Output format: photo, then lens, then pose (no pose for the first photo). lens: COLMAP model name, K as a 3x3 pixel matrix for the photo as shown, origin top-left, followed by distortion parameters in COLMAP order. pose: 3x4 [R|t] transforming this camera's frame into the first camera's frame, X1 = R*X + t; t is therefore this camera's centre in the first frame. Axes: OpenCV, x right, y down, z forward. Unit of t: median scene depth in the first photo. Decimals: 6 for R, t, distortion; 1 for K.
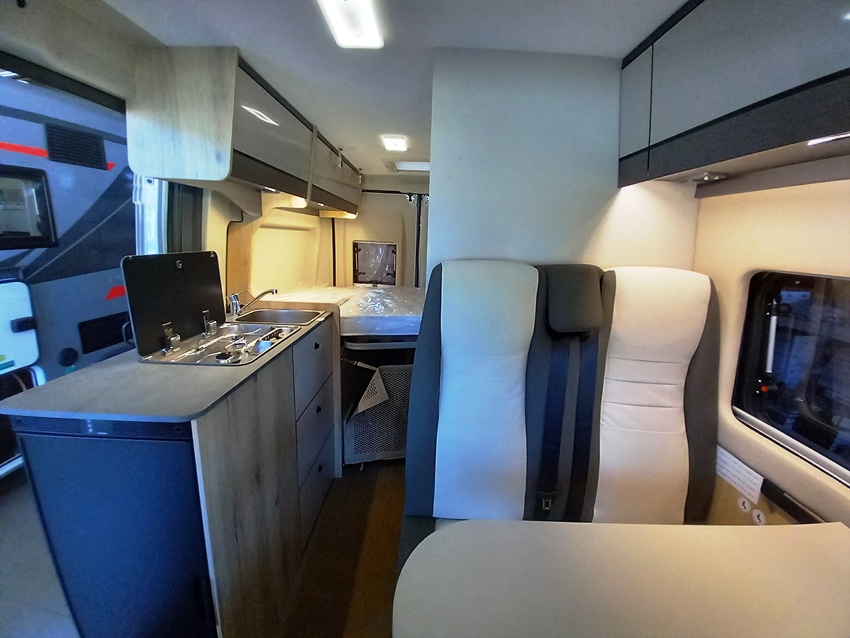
lens RADIAL K [[335.2, 0, 425.9], [0, 335.2, 311.3], [0, 0, 1]] dist [0.029962, -0.019800]
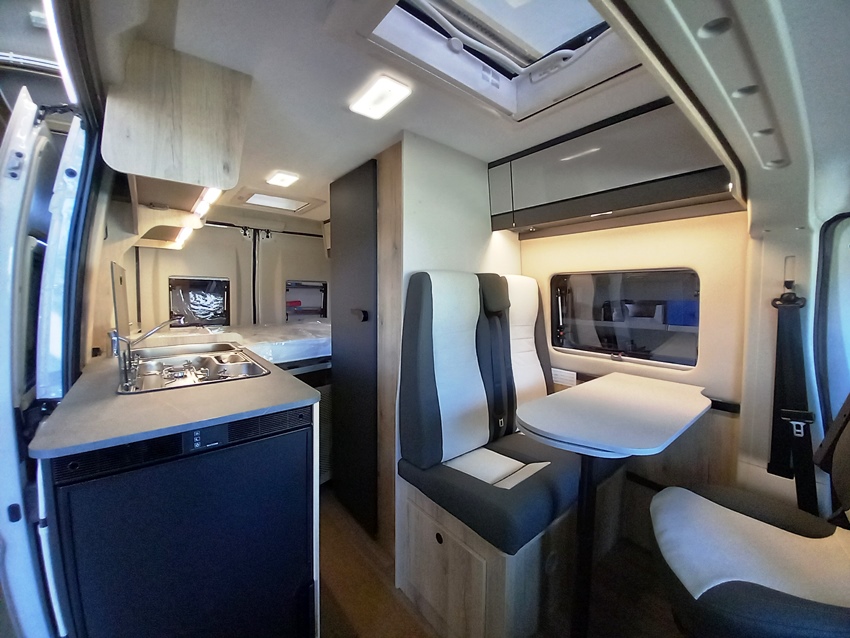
lens RADIAL K [[335.2, 0, 425.9], [0, 335.2, 311.3], [0, 0, 1]] dist [0.029962, -0.019800]
pose [[0.772582, -0.065175, 0.631561, -0.505698], [0.152784, 0.984572, -0.085295, 0.084671], [-0.616258, 0.162390, 0.770620, -0.039243]]
